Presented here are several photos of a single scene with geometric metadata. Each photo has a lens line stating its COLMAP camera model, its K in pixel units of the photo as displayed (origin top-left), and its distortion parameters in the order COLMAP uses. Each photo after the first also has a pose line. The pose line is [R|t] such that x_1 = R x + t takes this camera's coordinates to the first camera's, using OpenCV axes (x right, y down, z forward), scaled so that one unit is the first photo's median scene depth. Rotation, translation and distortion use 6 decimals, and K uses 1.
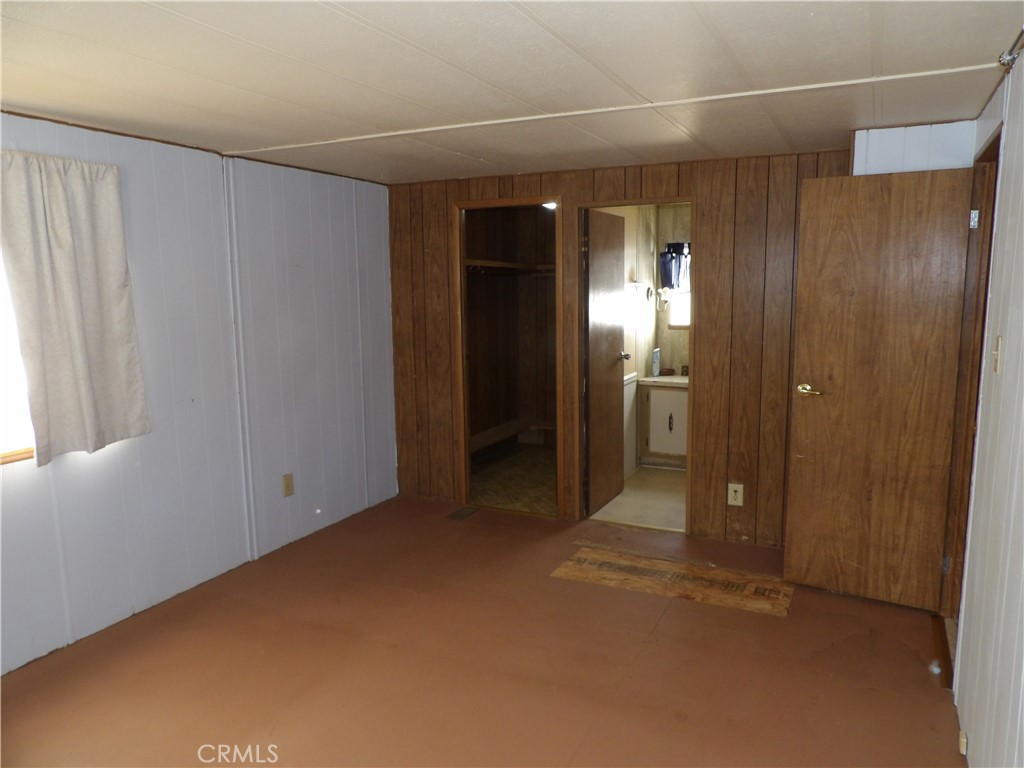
lens RADIAL K [[735.6, 0, 522.4], [0, 735.6, 383.6], [0, 0, 1]] dist [-0.043467, 0.055164]
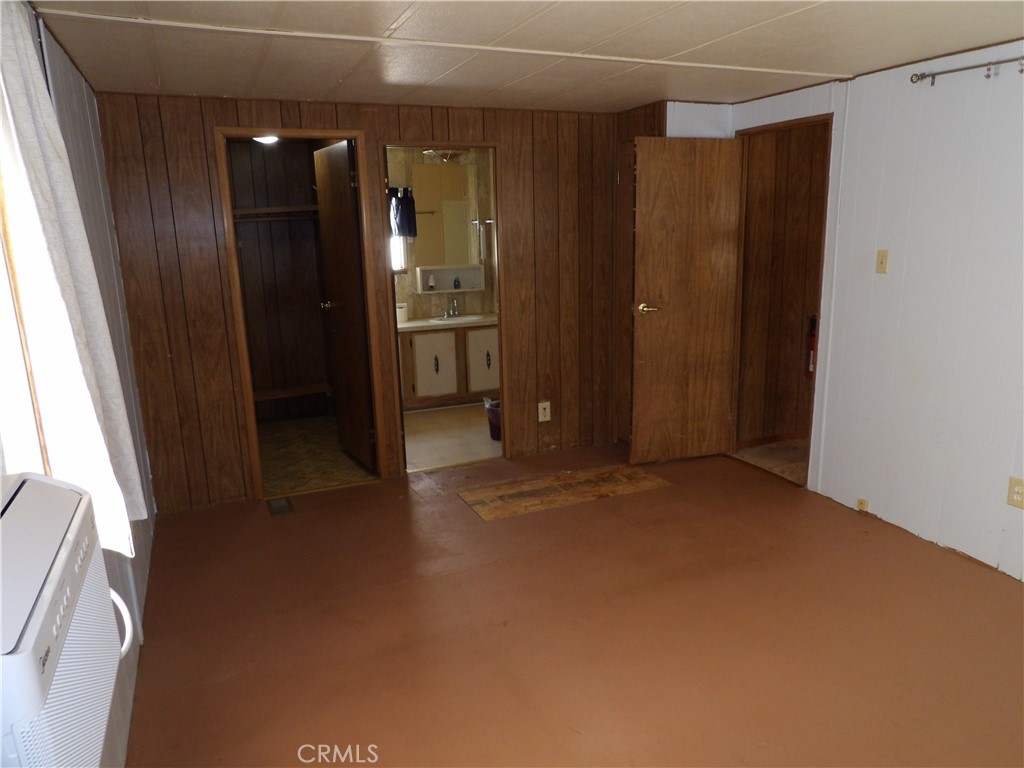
lens RADIAL K [[735.6, 0, 512.2], [0, 735.6, 386.6], [0, 0, 1]] dist [-0.043467, 0.055164]
pose [[0.648189, -0.171266, 0.741970, -0.585278], [0.122593, 0.985139, 0.120298, -0.031332], [-0.751546, 0.012984, 0.659553, 0.280350]]
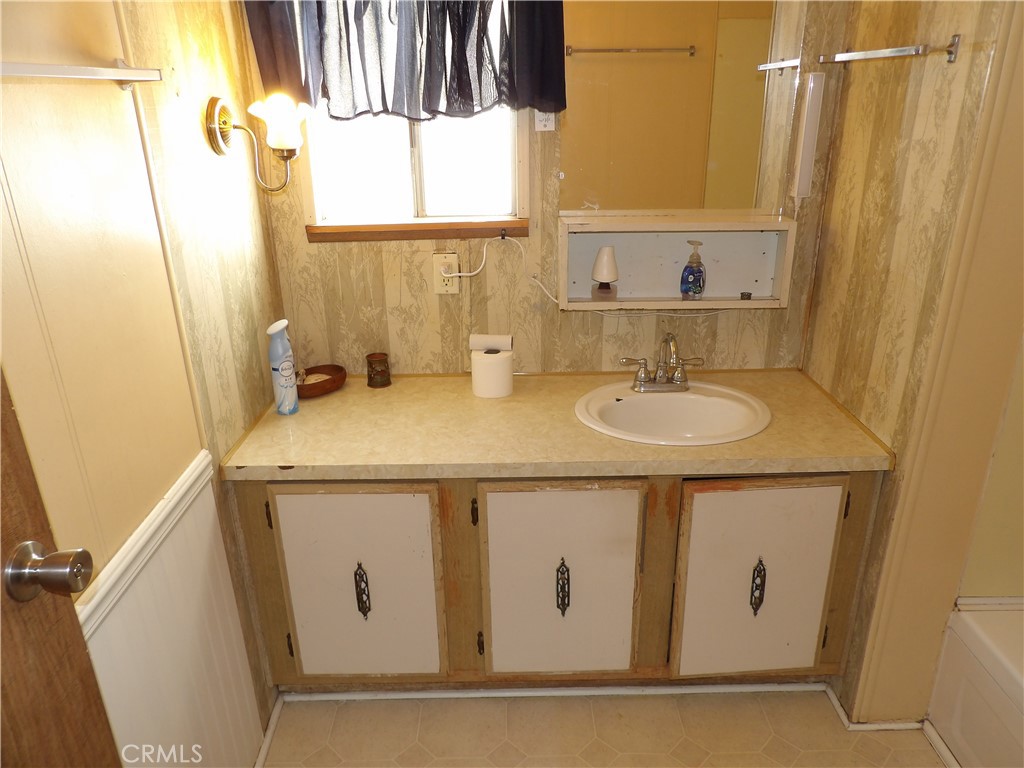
lens RADIAL K [[735.6, 0, 519.6], [0, 735.6, 384.4], [0, 0, 1]] dist [-0.043467, 0.055164]
pose [[0.887769, -0.165295, 0.429585, 0.199865], [0.060627, 0.967155, 0.246851, -0.126639], [-0.456279, -0.193103, 0.868632, 1.004715]]
